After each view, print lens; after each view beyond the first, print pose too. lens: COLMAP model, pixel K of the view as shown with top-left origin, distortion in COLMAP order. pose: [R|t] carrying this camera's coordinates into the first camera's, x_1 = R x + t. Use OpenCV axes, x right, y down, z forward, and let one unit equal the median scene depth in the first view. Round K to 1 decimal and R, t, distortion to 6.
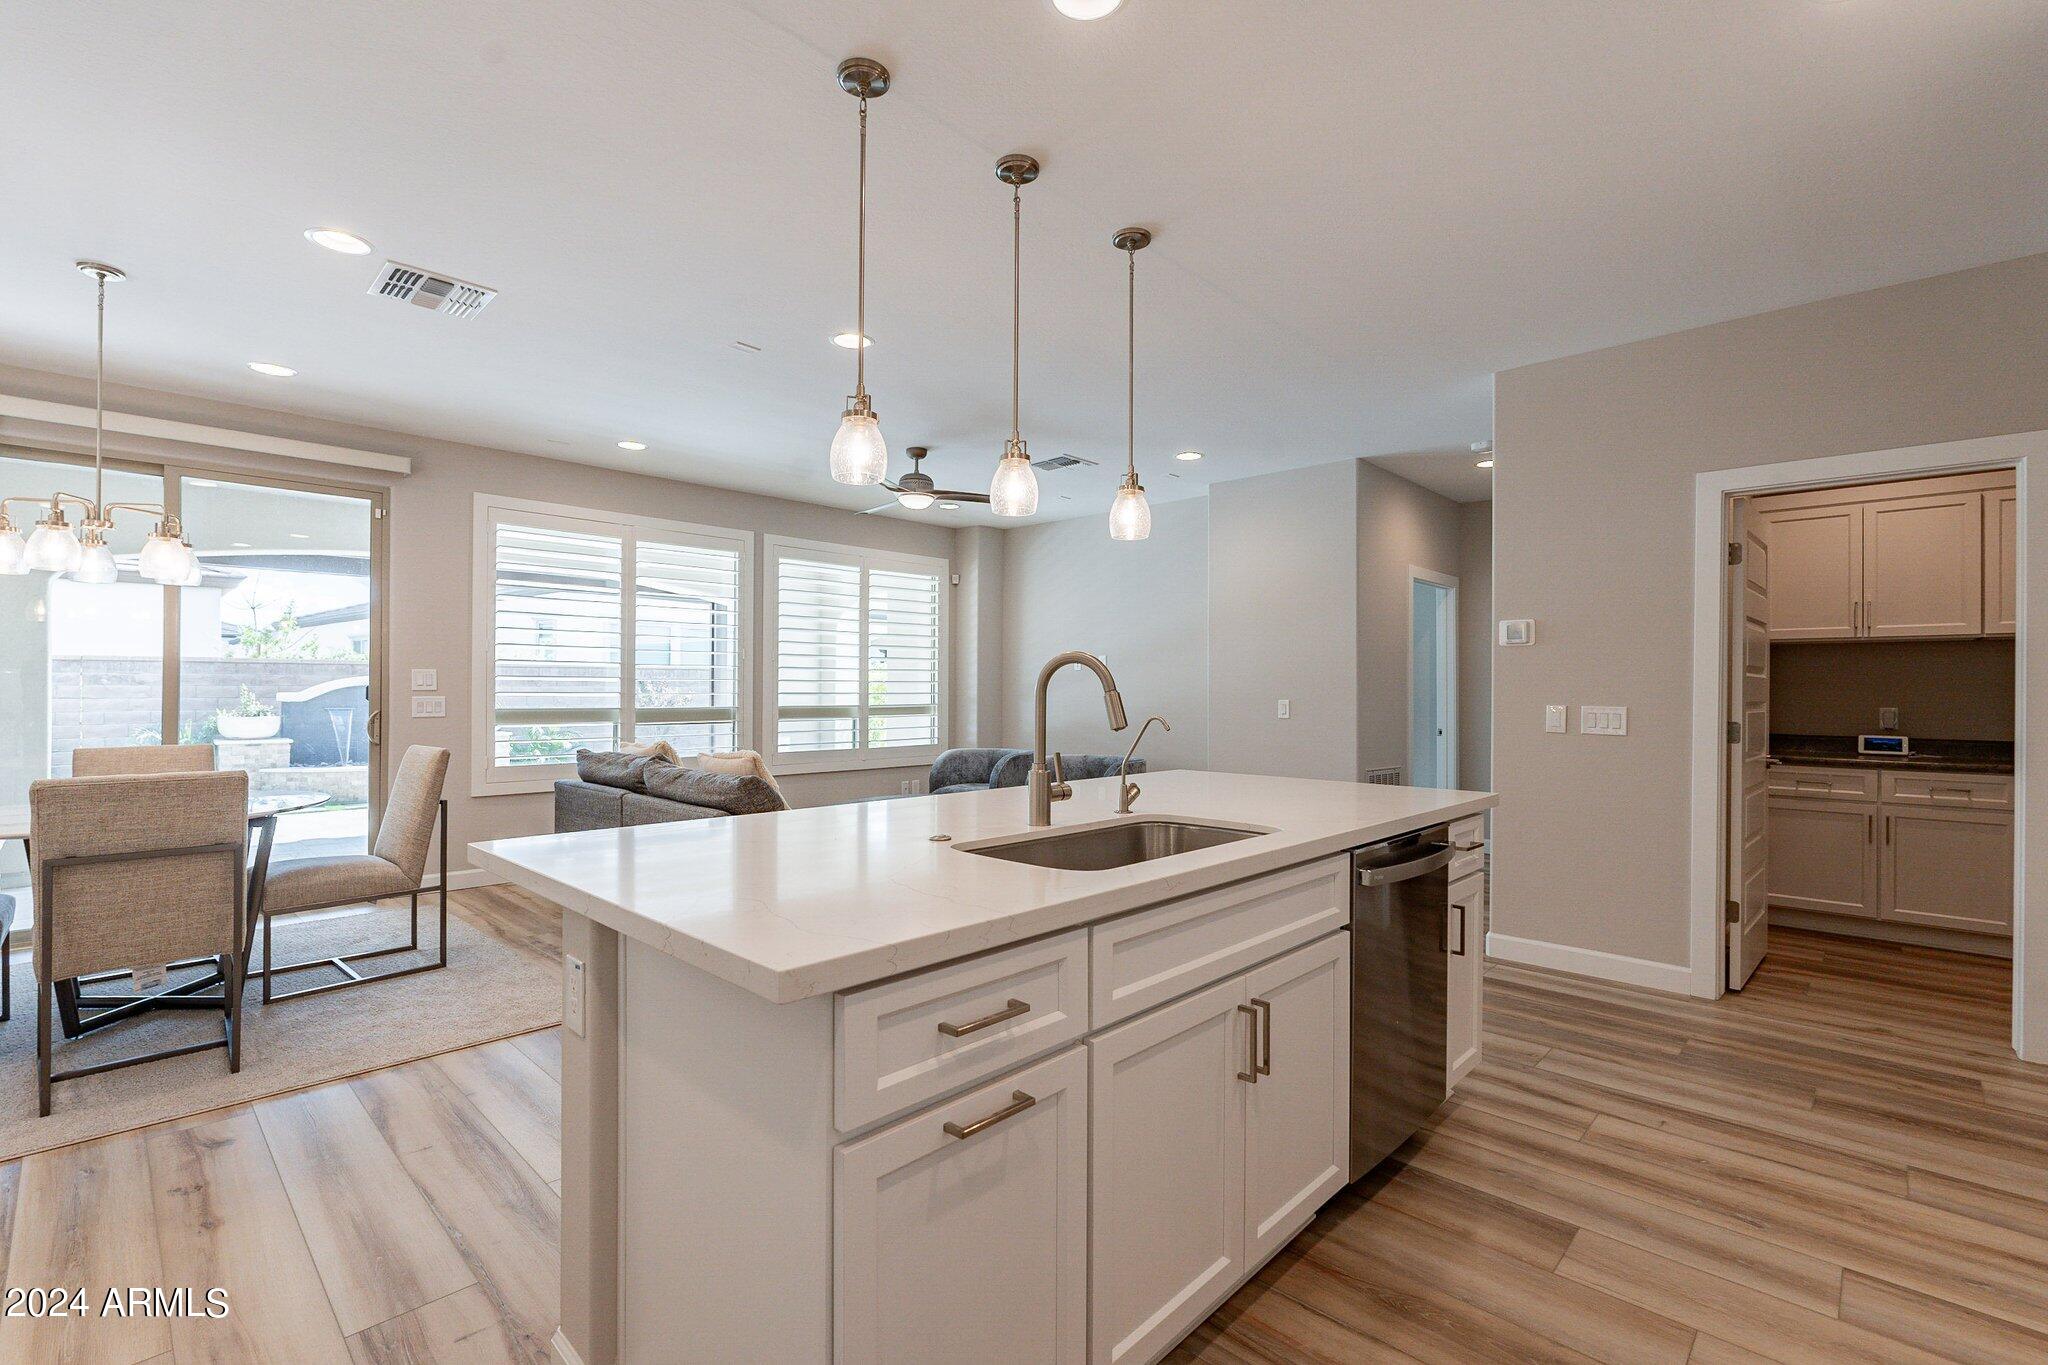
lens RADIAL K [[902.7, 0, 1027.2], [0, 902.7, 682.4], [0, 0, 1]] dist [-0.008029, 0.002079]
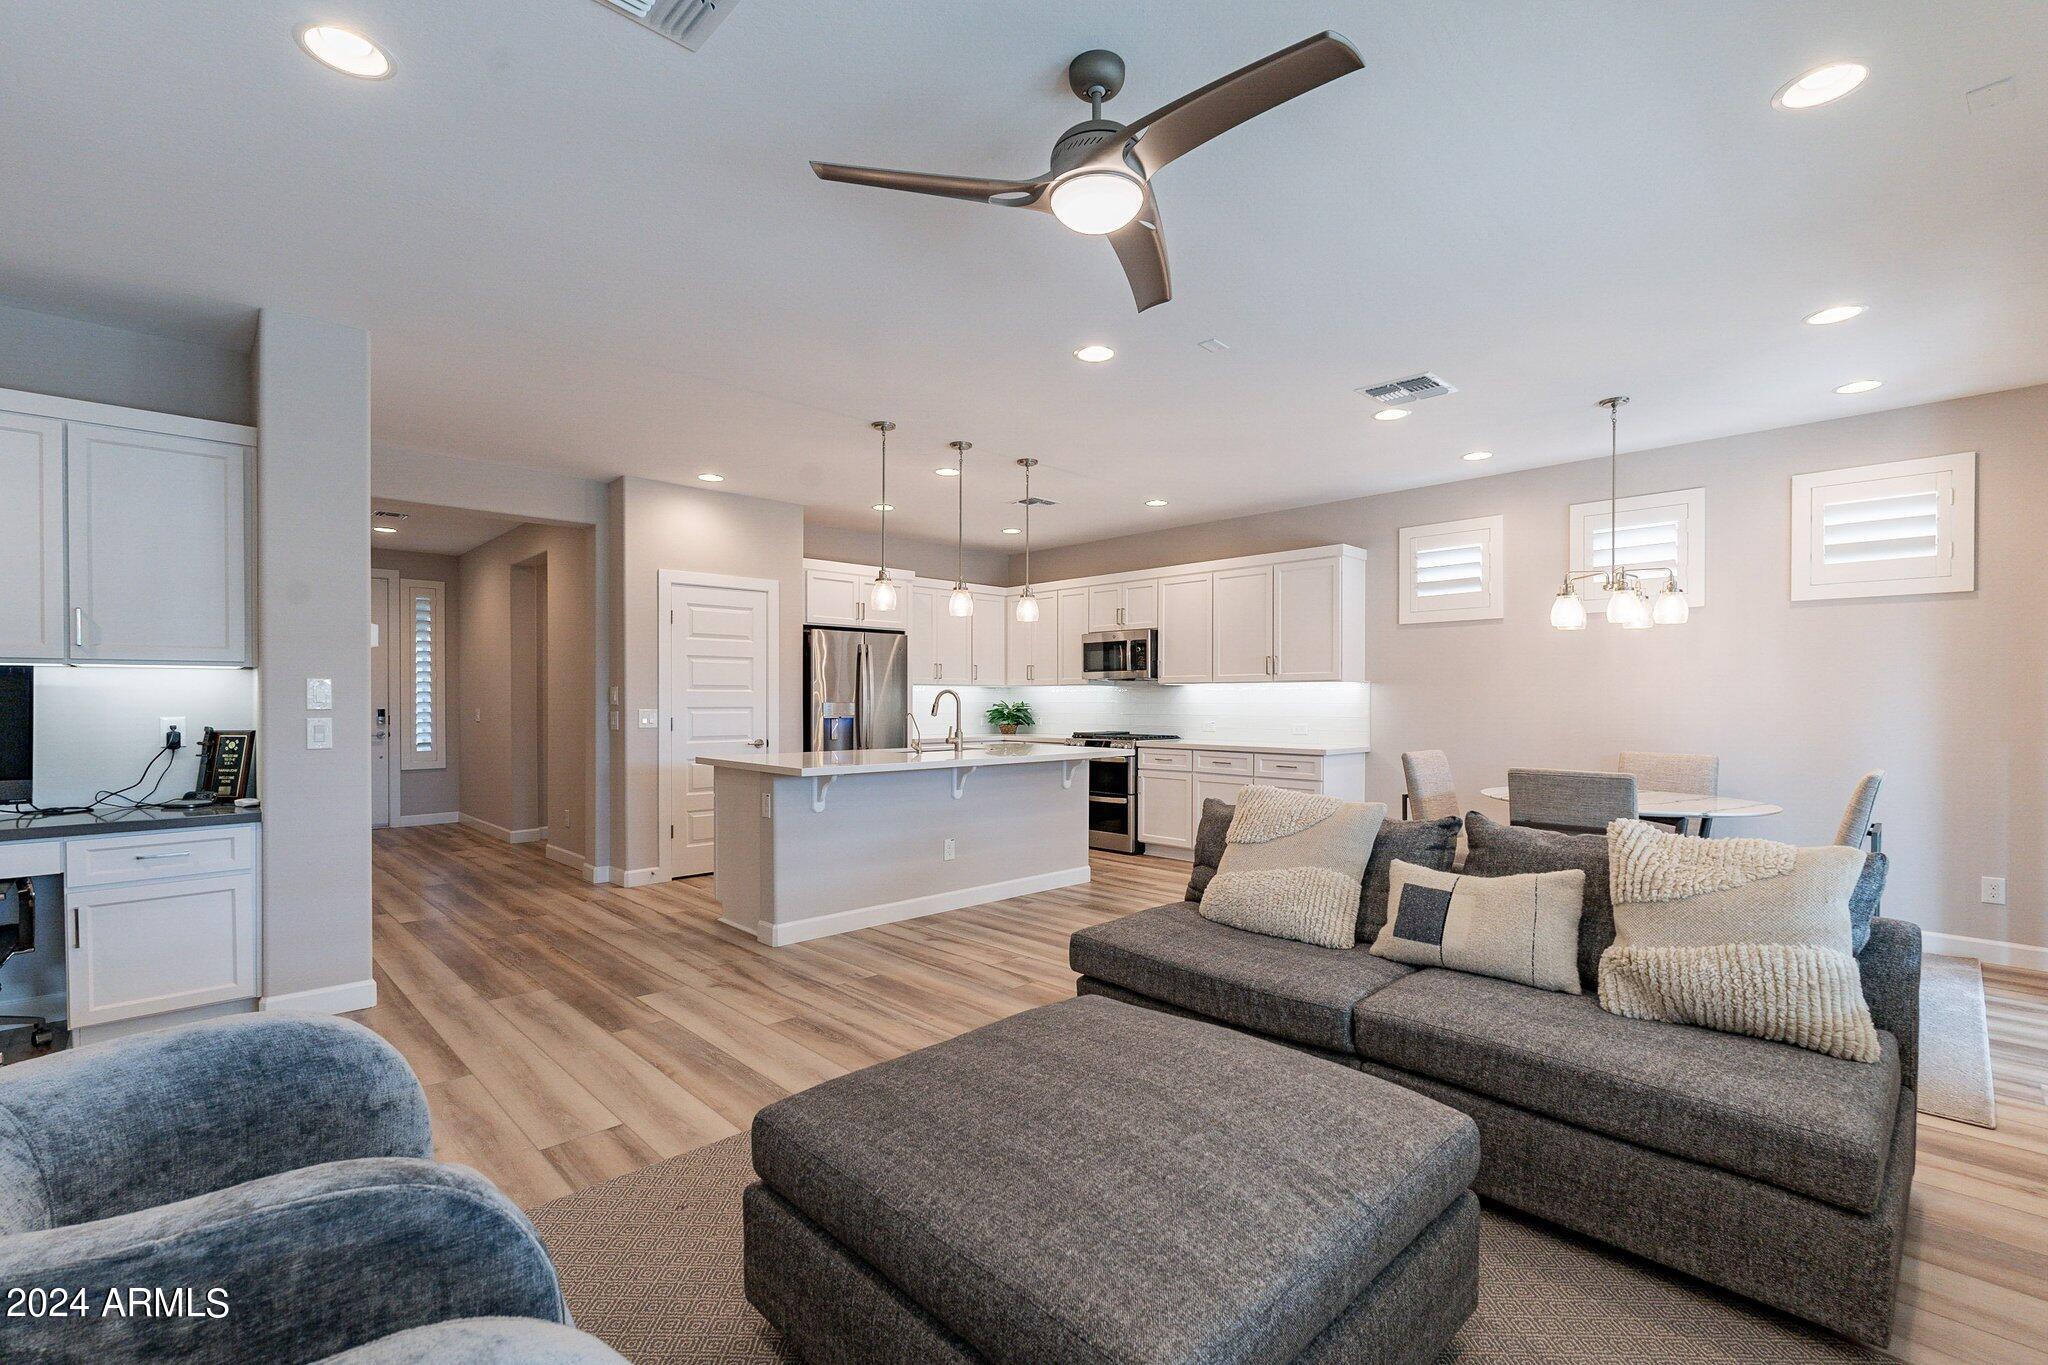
lens RADIAL K [[902.7, 0, 1034.0], [0, 902.7, 701.6], [0, 0, 1]] dist [-0.008029, 0.002079]
pose [[-0.999572, -0.007105, 0.028368, -0.100765], [-0.007279, 0.999955, -0.006047, 0.007513], [-0.028324, -0.006251, -0.999579, 1.279230]]
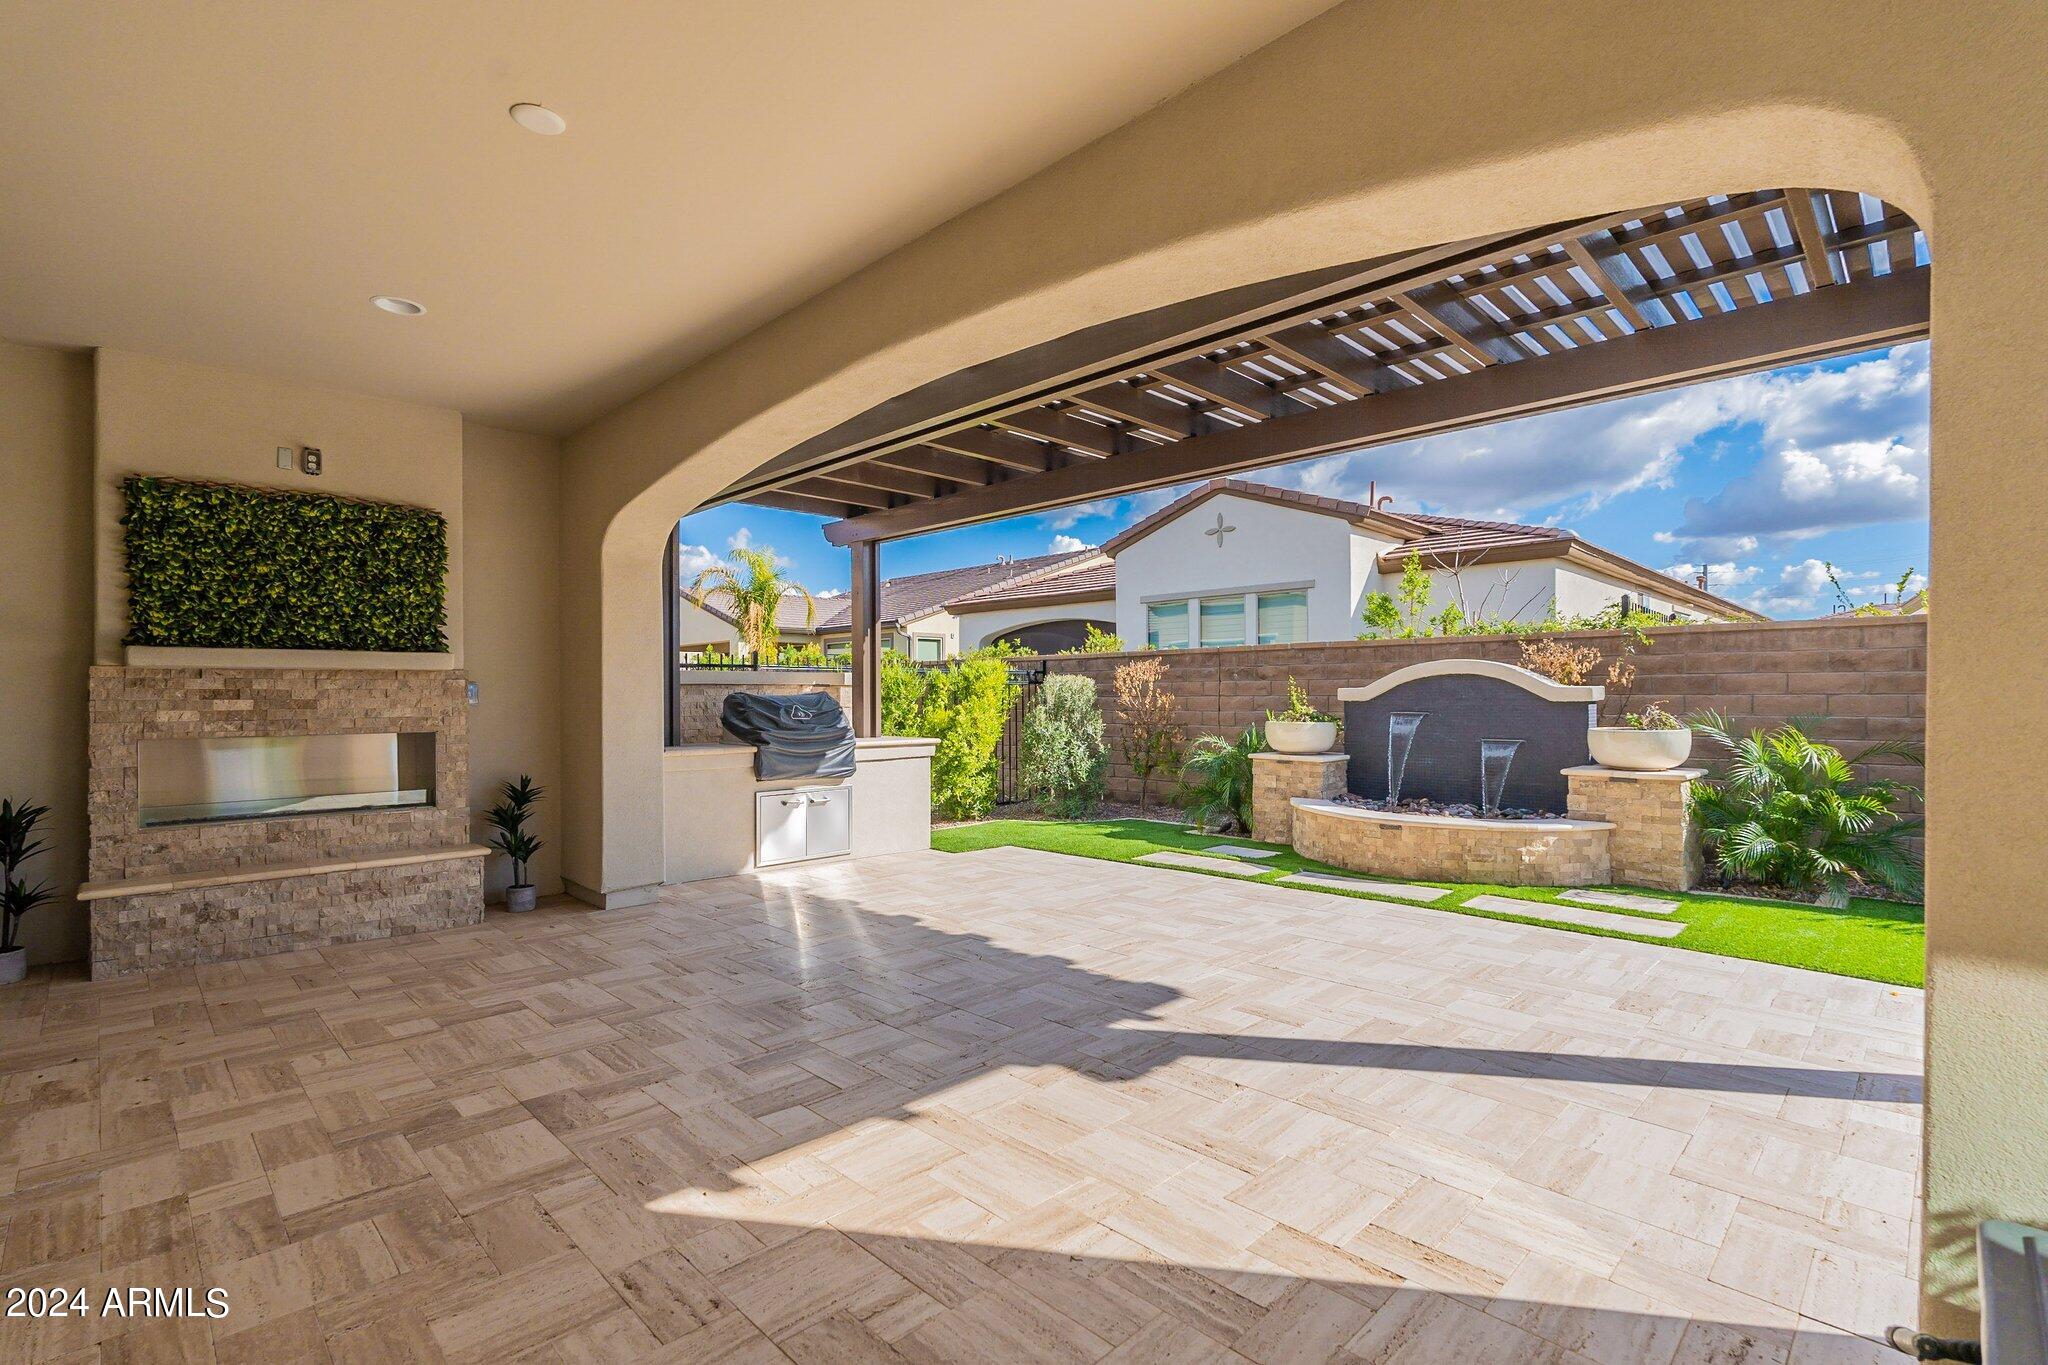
lens RADIAL K [[945.2, 0, 1012.4], [0, 945.2, 692.7], [0, 0, 1]] dist [-0.004543, -0.000302]
pose [[-0.022046, -0.003622, -0.999750, -0.210211], [0.012785, 0.999911, -0.003904, 0.027510], [0.999675, -0.012868, -0.021998, 1.419940]]
